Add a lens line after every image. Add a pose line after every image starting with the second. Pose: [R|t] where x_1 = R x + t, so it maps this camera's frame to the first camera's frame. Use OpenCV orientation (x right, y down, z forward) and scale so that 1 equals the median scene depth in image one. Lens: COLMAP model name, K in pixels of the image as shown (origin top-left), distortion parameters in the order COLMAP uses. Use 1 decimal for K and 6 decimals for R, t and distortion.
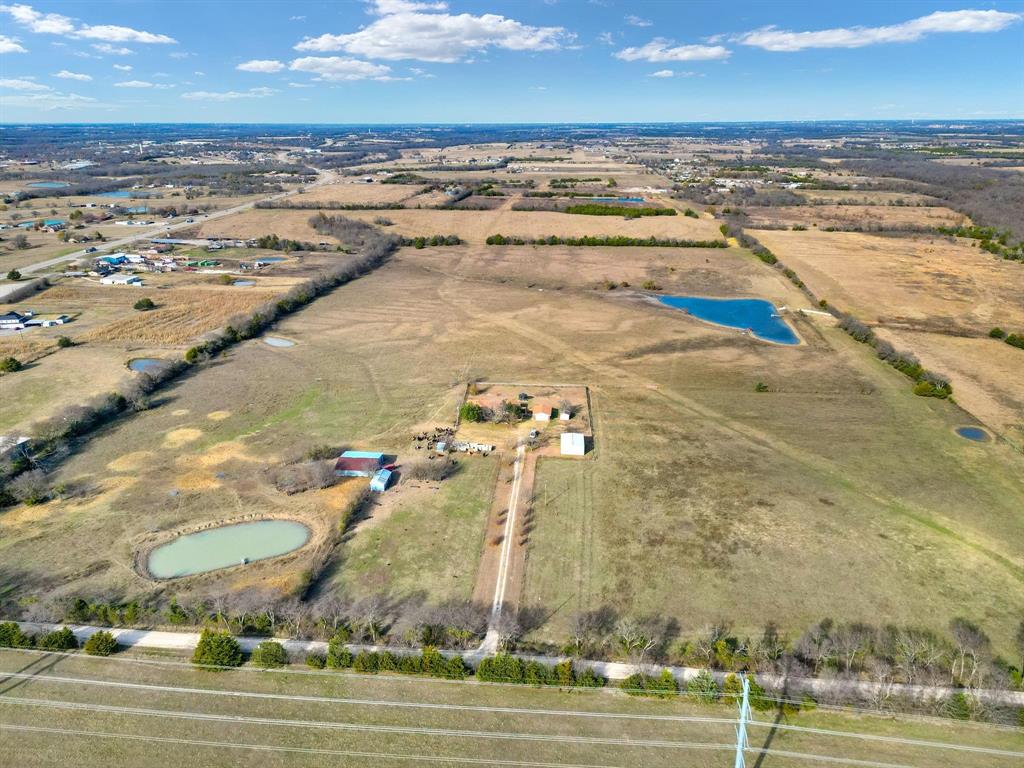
lens RADIAL K [[747.5, 0, 512.0], [0, 747.5, 384.0], [0, 0, 1]] dist [0.064828, 0.000376]
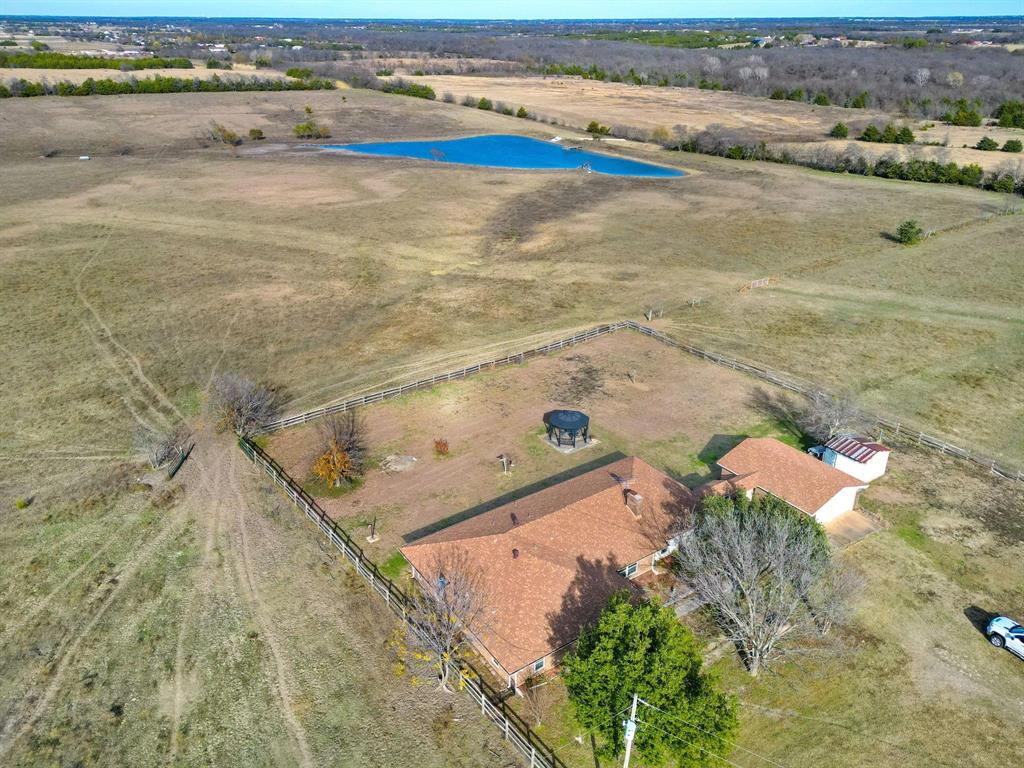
lens RADIAL K [[747.5, 0, 512.0], [0, 747.5, 384.0], [0, 0, 1]] dist [0.064828, 0.000376]
pose [[0.764232, -0.272360, 0.584610, -0.110223], [0.207632, 0.962097, 0.176798, -0.033593], [-0.610605, -0.013731, 0.791816, 0.727289]]
